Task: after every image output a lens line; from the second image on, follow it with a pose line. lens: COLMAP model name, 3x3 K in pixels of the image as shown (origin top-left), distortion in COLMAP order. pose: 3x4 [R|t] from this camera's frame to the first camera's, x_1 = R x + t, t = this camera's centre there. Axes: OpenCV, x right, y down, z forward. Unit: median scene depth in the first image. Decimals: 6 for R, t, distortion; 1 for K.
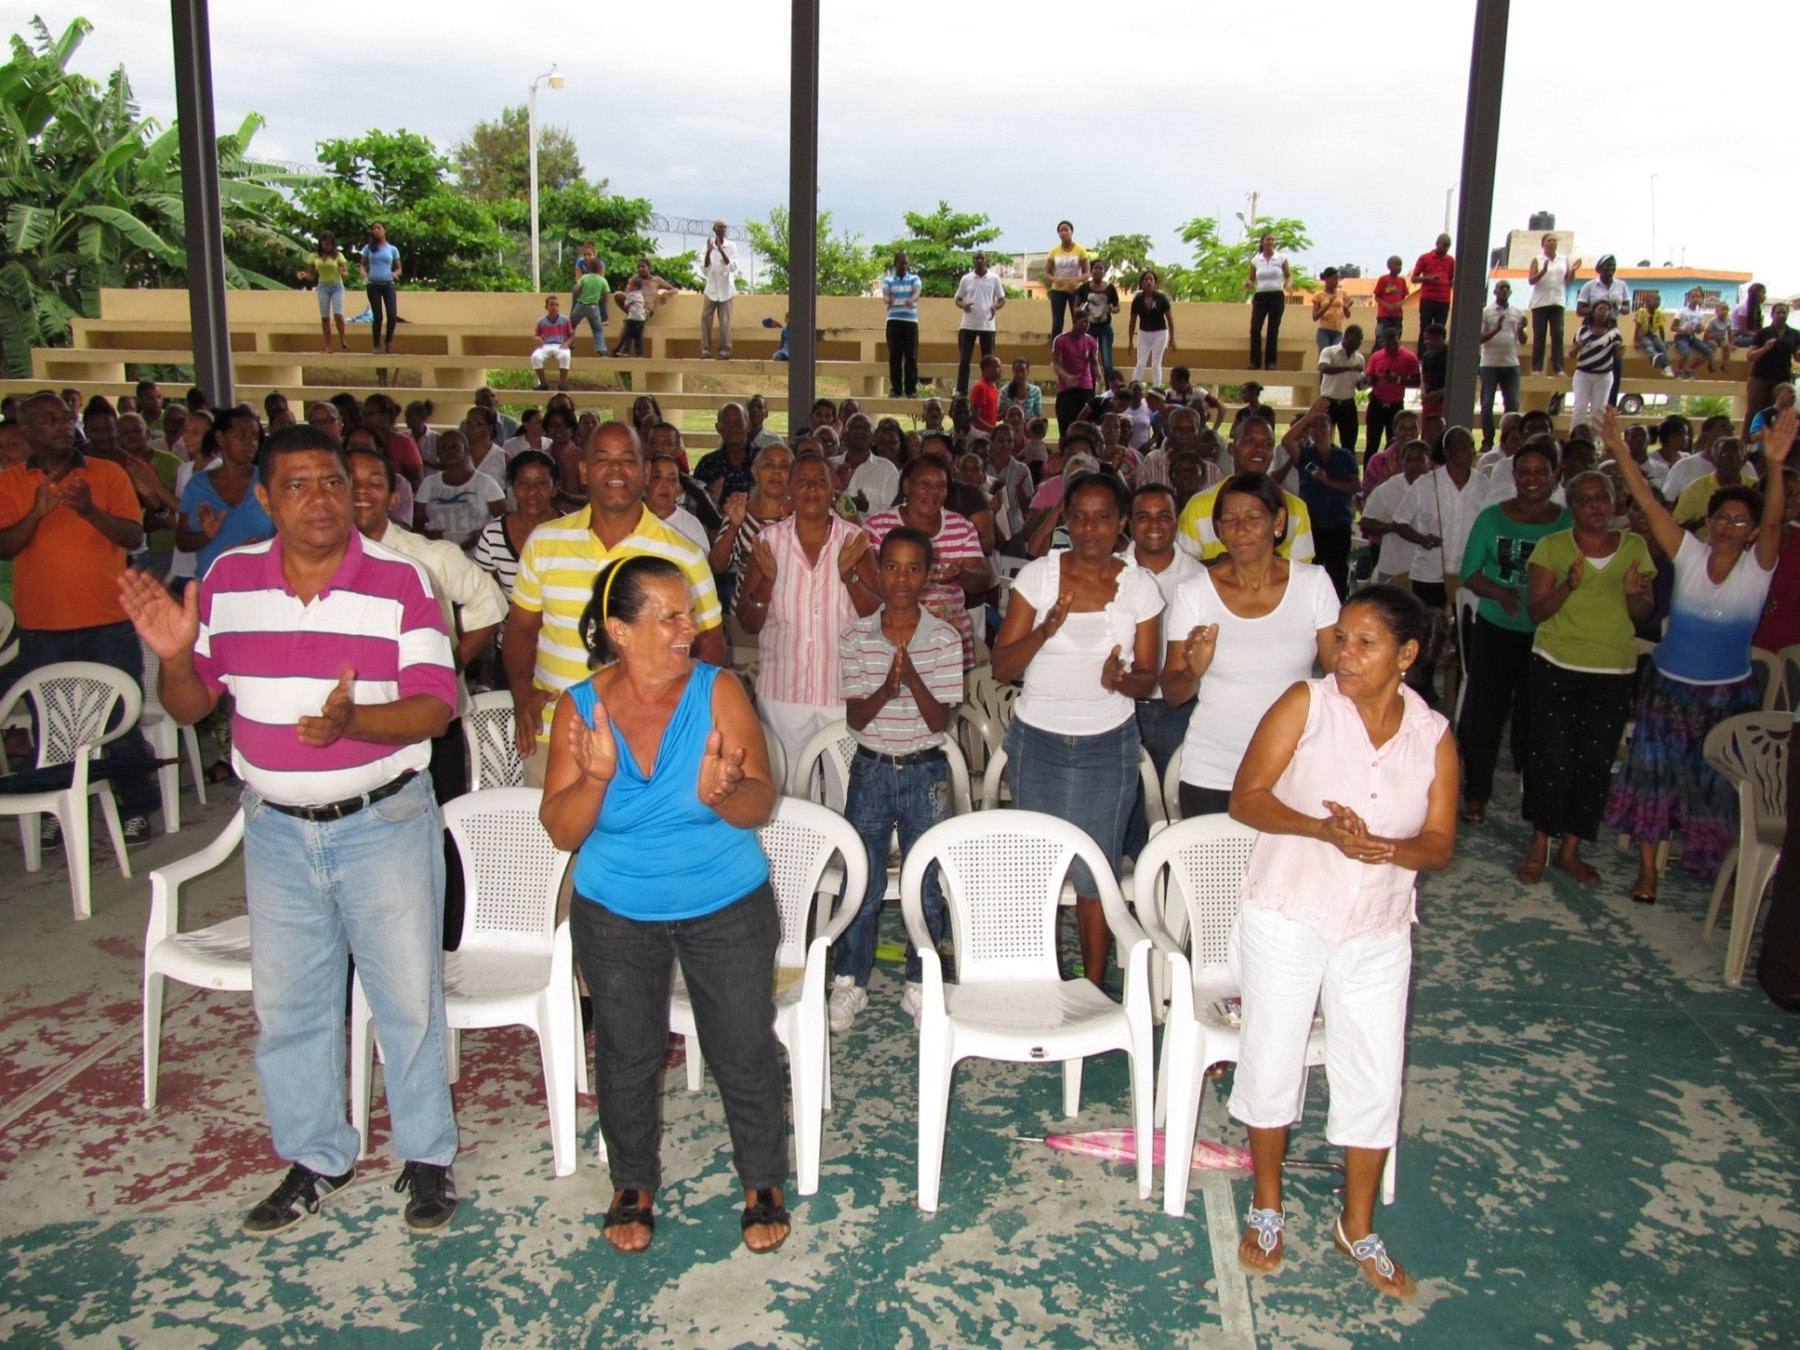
lens RADIAL K [[1469.1, 0, 903.1], [0, 1469.1, 697.9], [0, 0, 1]] dist [-0.061534, 0.018214]
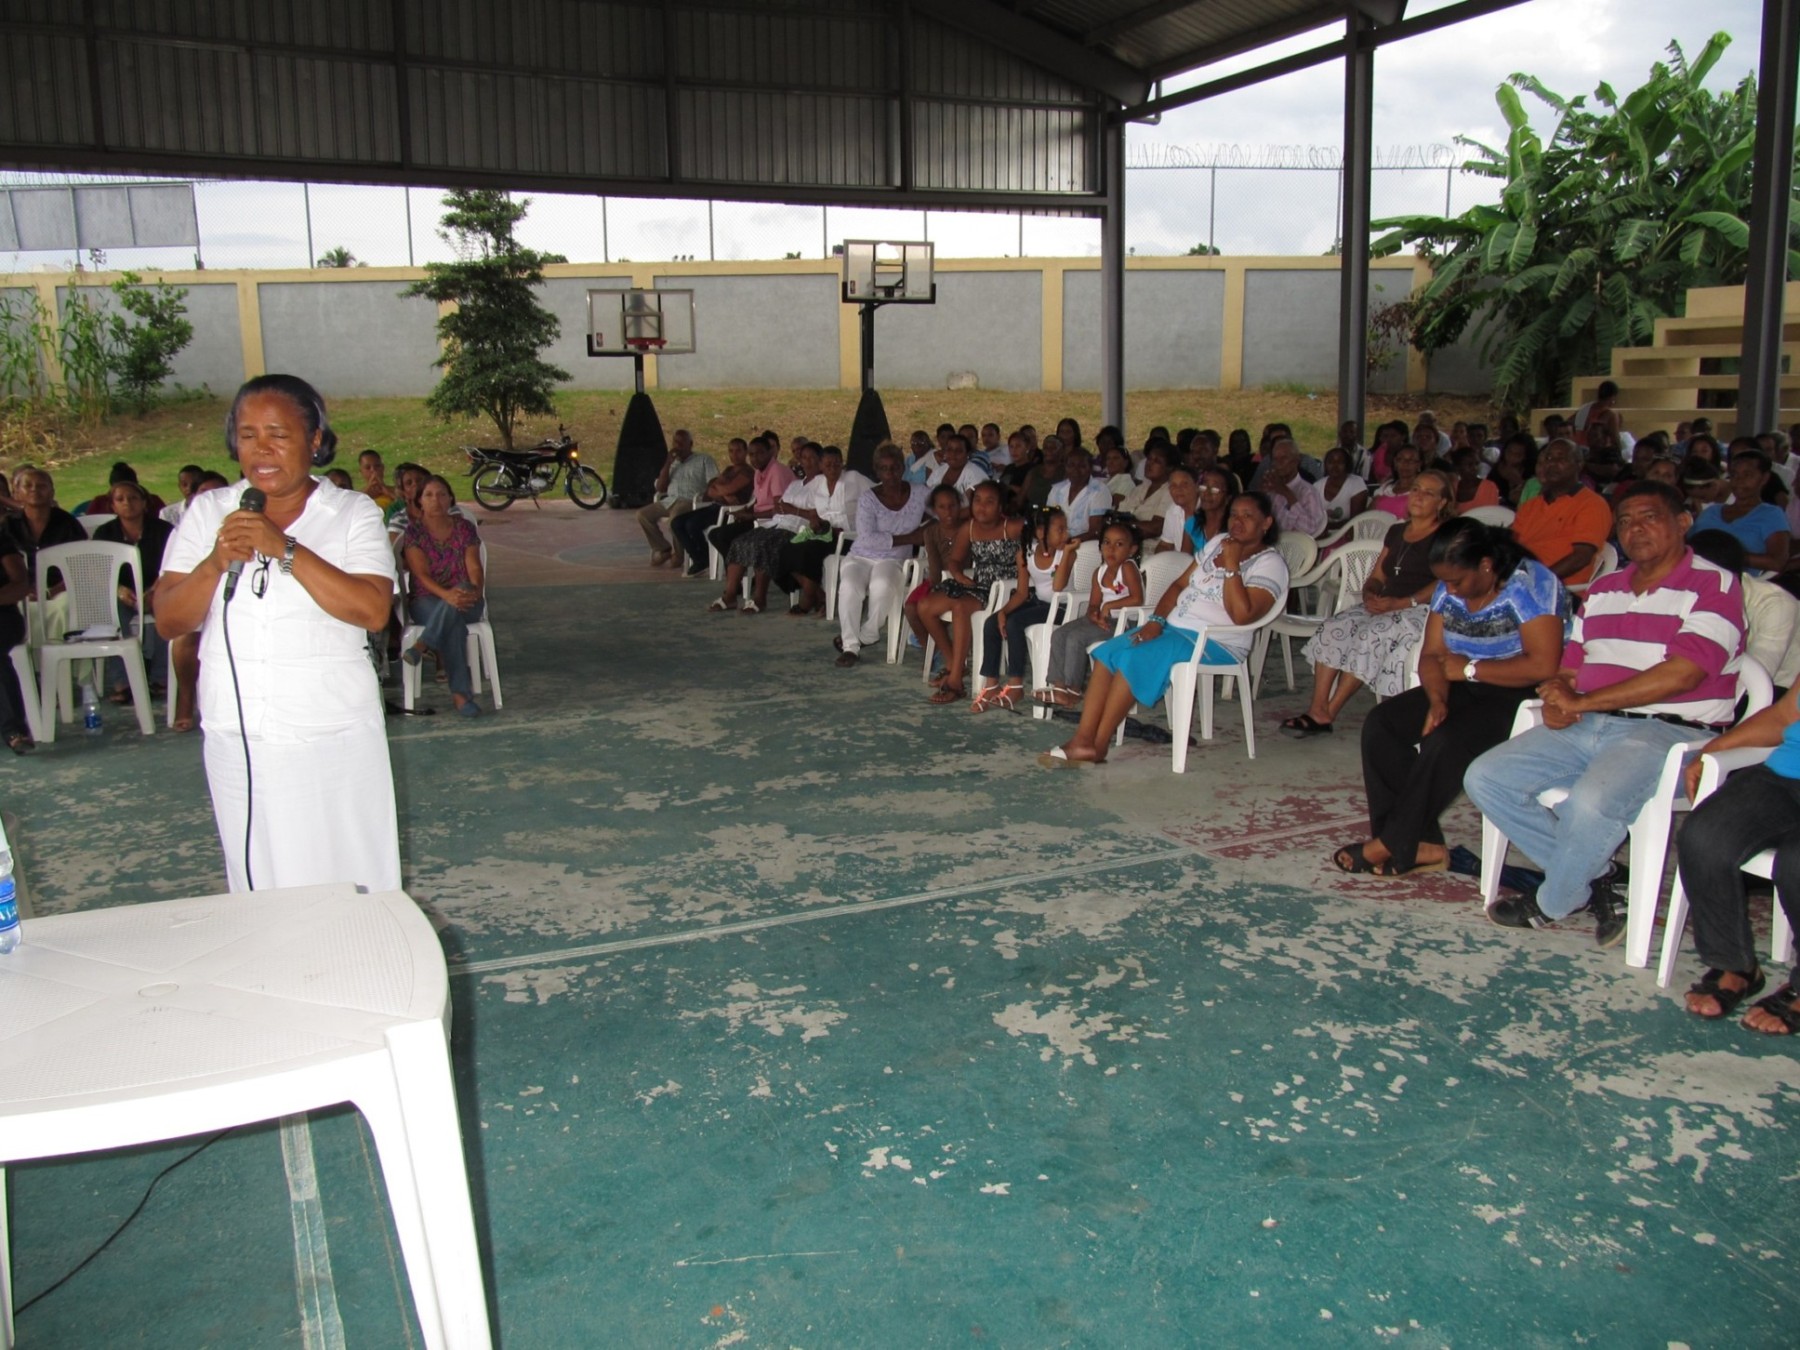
lens RADIAL K [[1469.0, 0, 891.3], [0, 1469.0, 704.1], [0, 0, 1]] dist [-0.066416, 0.030724]
pose [[0.515847, 0.133929, -0.846147, 0.327731], [-0.144315, 0.987174, 0.068271, 0.121921], [0.844438, 0.086895, 0.528559, -0.086267]]
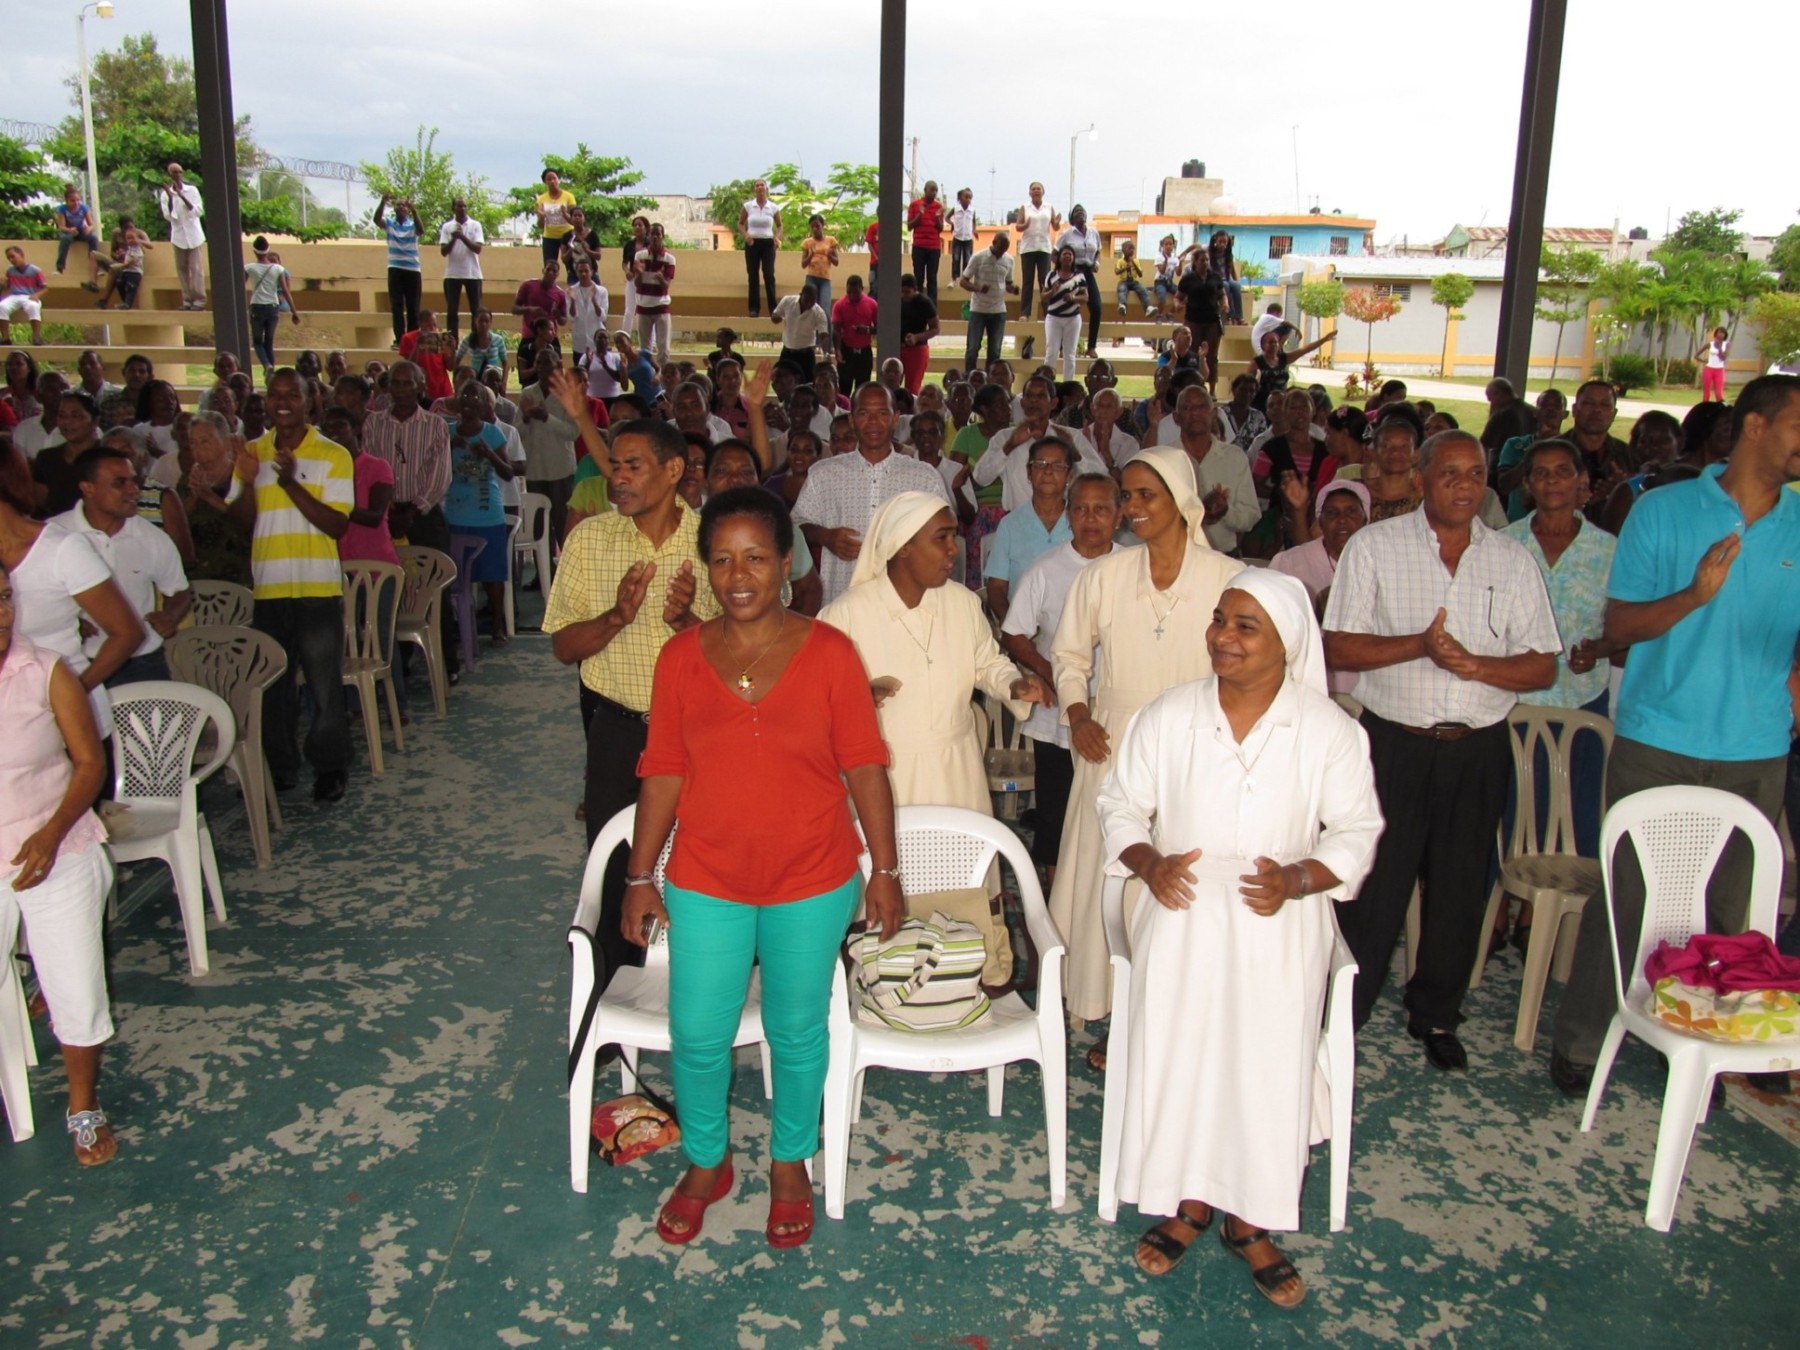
lens RADIAL K [[1474.6, 0, 904.2], [0, 1474.6, 677.4], [0, 0, 1]] dist [-0.067658, 0.022566]
pose [[0.985961, -0.038158, 0.162555, 0.690282], [0.034425, 0.999076, 0.025720, 0.009076], [-0.163386, -0.019763, 0.986364, -0.099286]]
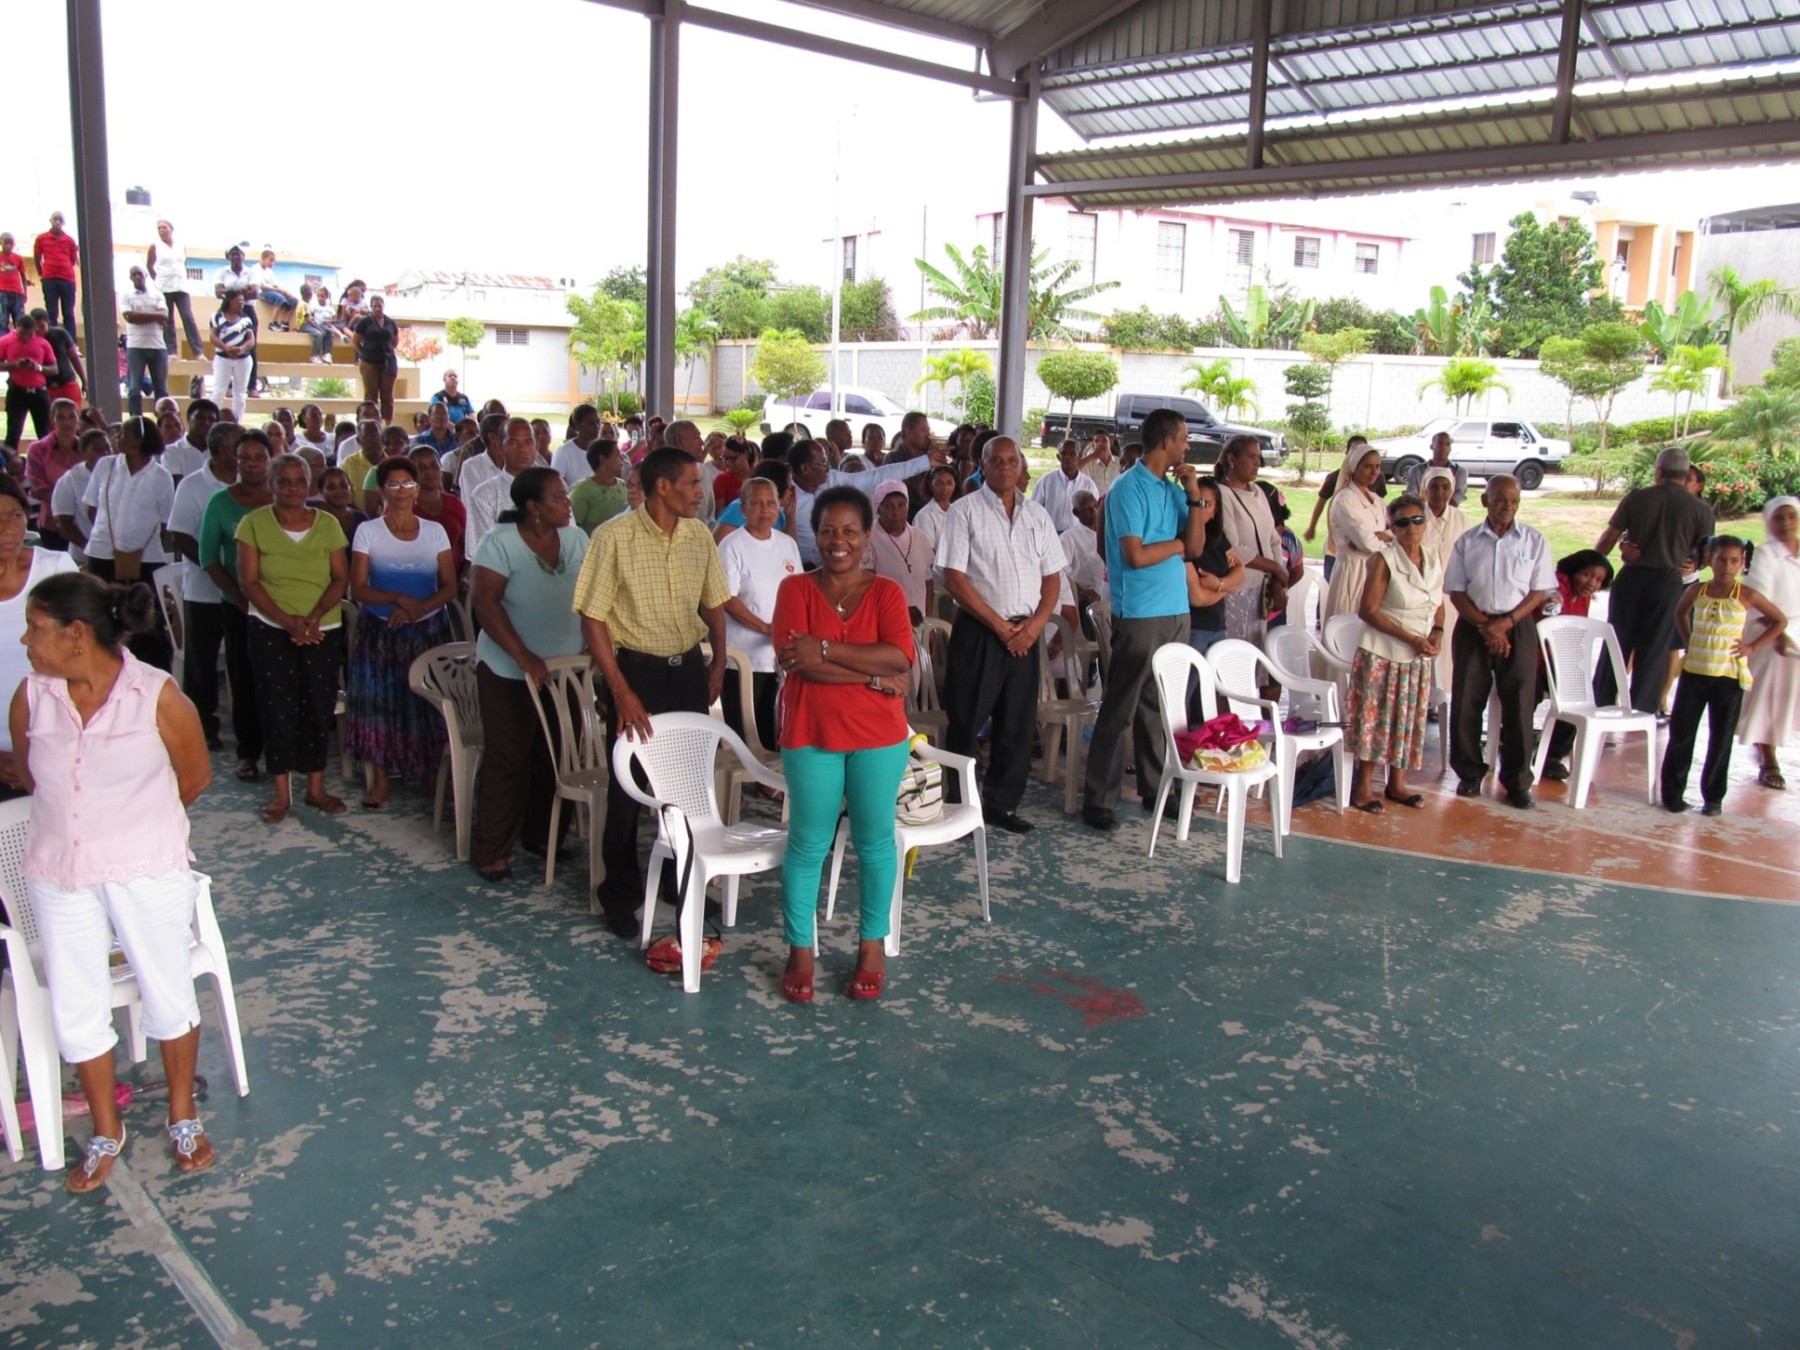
lens RADIAL K [[1481.1, 0, 879.9], [0, 1481.1, 646.3], [0, 0, 1]] dist [-0.044257, 0.004962]
pose [[0.651335, -0.122067, 0.748908, -0.150932], [0.136666, 0.989707, 0.042455, 0.010139], [-0.746381, 0.074697, 0.661313, -0.175209]]
